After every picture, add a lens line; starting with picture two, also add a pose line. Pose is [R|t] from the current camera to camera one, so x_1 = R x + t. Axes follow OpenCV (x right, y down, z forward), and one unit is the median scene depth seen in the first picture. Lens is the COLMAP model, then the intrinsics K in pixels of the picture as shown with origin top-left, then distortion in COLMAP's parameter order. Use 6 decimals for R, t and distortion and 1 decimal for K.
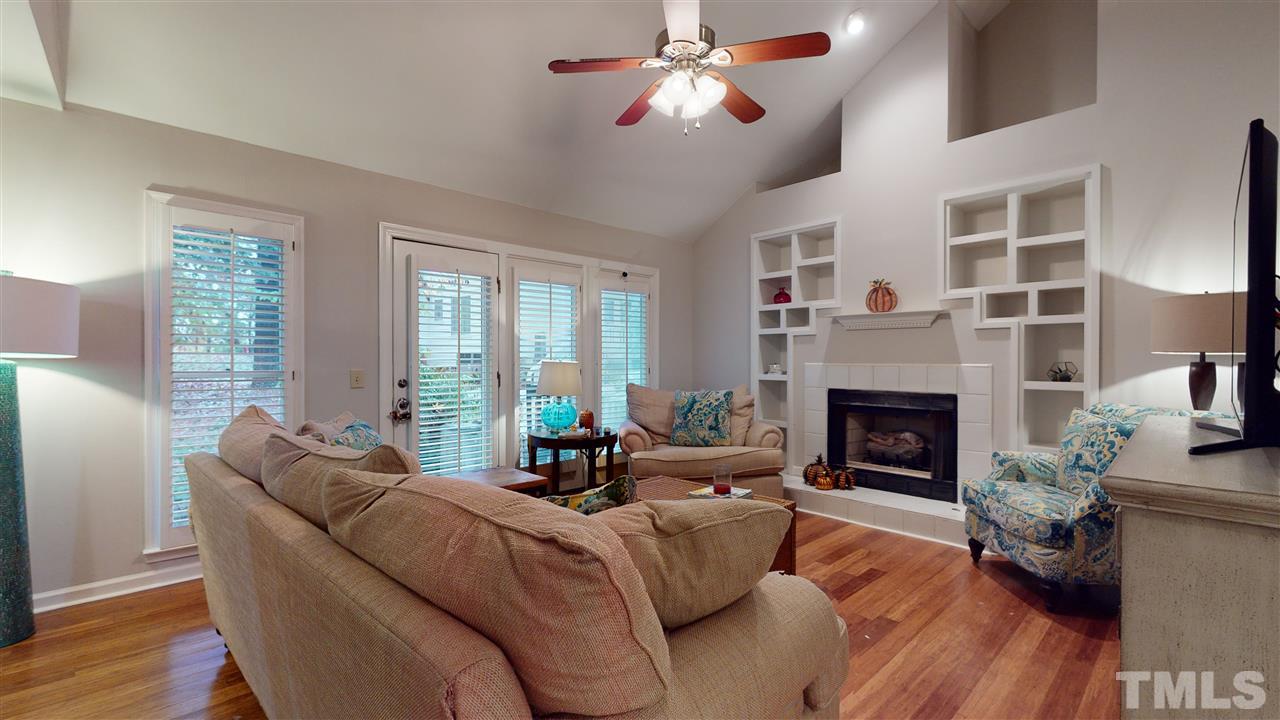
lens RADIAL K [[532.2, 0, 640.0], [0, 532.2, 360.0], [0, 0, 1]] dist [0.000007, 0.000173]
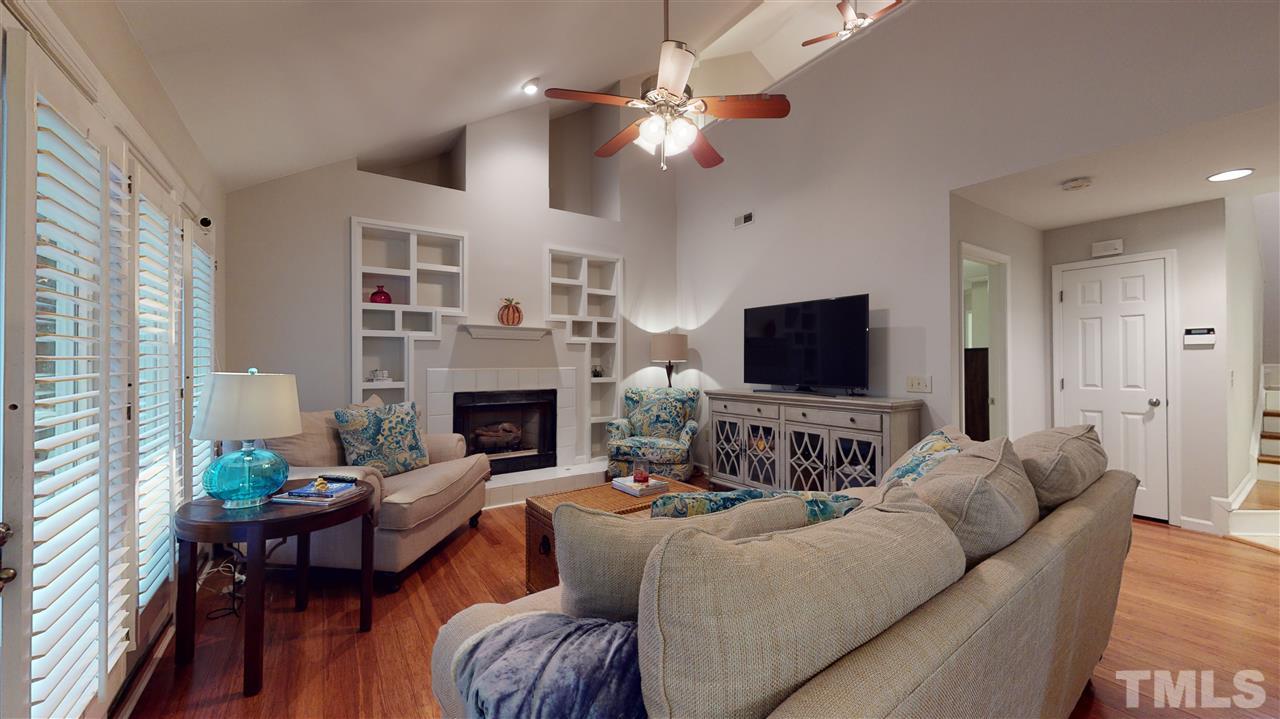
lens RADIAL K [[474.2, 0, 641.9], [0, 474.2, 360.5], [0, 0, 1]] dist [0.005964, 0.000149]
pose [[0.157716, -0.002055, 0.987482, -0.545565], [0.000089, 0.999998, 0.002067, -0.012264], [-0.987484, -0.000238, 0.157716, 0.514641]]
